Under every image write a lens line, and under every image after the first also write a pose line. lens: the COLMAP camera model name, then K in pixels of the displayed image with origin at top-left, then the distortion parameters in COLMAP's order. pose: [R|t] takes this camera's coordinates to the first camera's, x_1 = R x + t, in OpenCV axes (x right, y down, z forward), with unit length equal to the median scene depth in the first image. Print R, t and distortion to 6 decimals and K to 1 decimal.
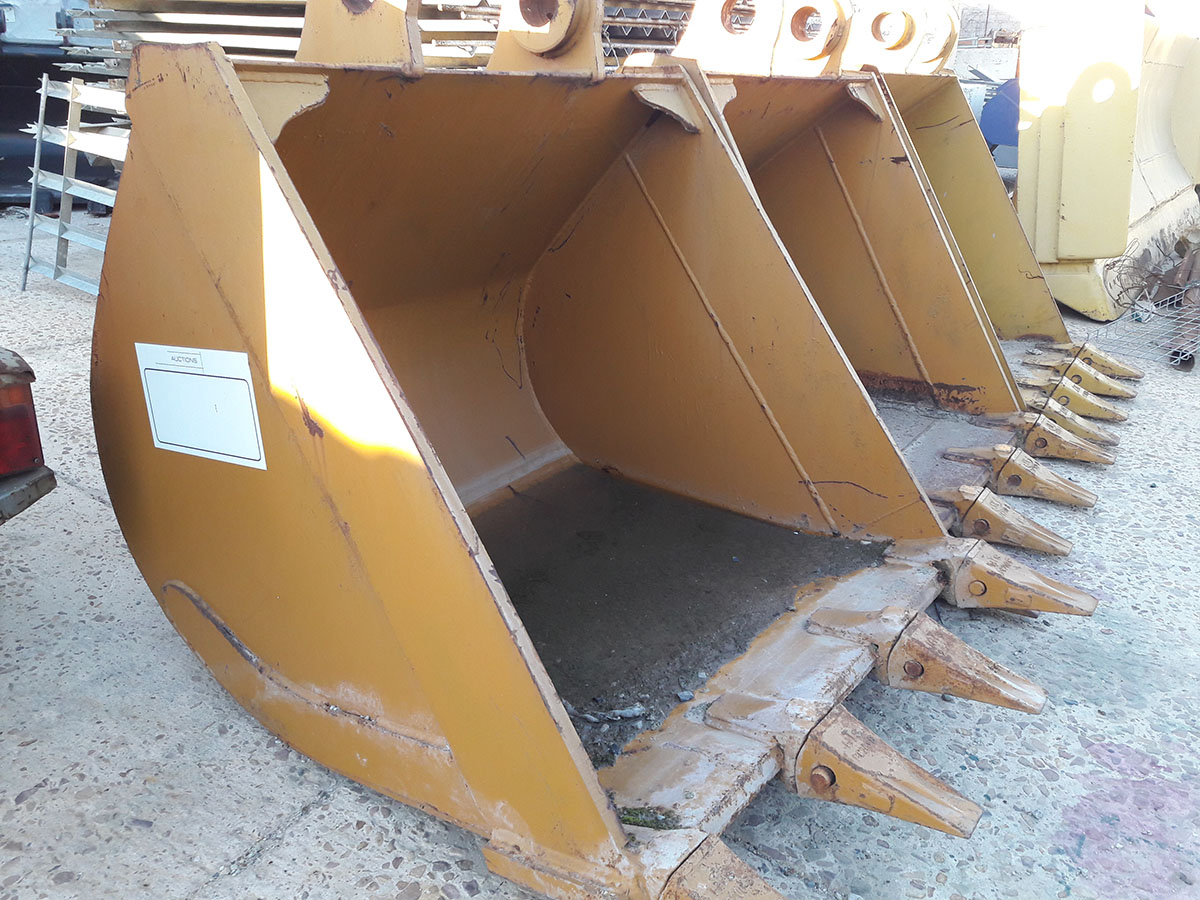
lens RADIAL K [[961.4, 0, 600.0], [0, 961.4, 450.0], [0, 0, 1]] dist [0.083821, -0.138673]
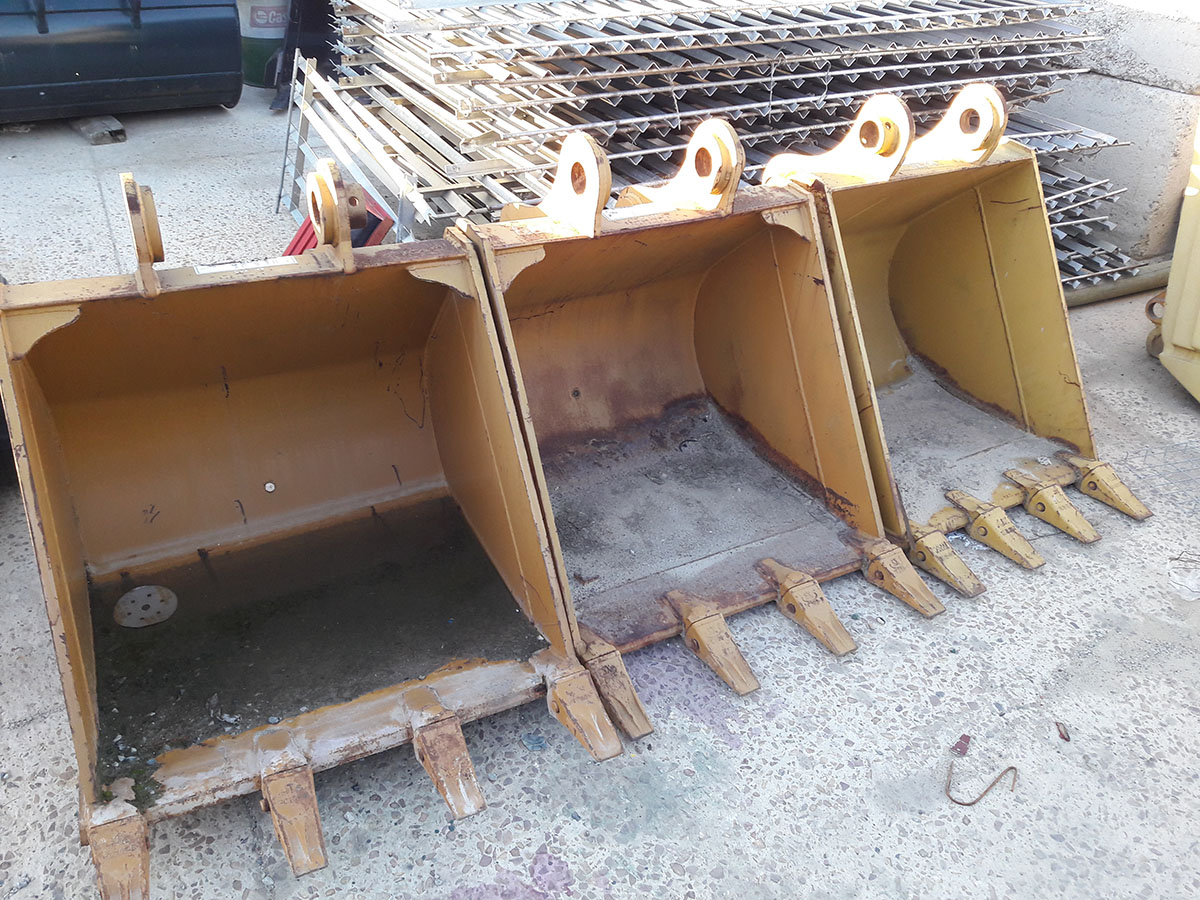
lens RADIAL K [[961.4, 0, 600.0], [0, 961.4, 450.0], [0, 0, 1]] dist [0.083821, -0.138673]
pose [[0.894270, 0.246763, -0.373348, 0.633078], [-0.181490, 0.962535, 0.201466, -0.346145], [0.409075, -0.112406, 0.905551, -0.077958]]
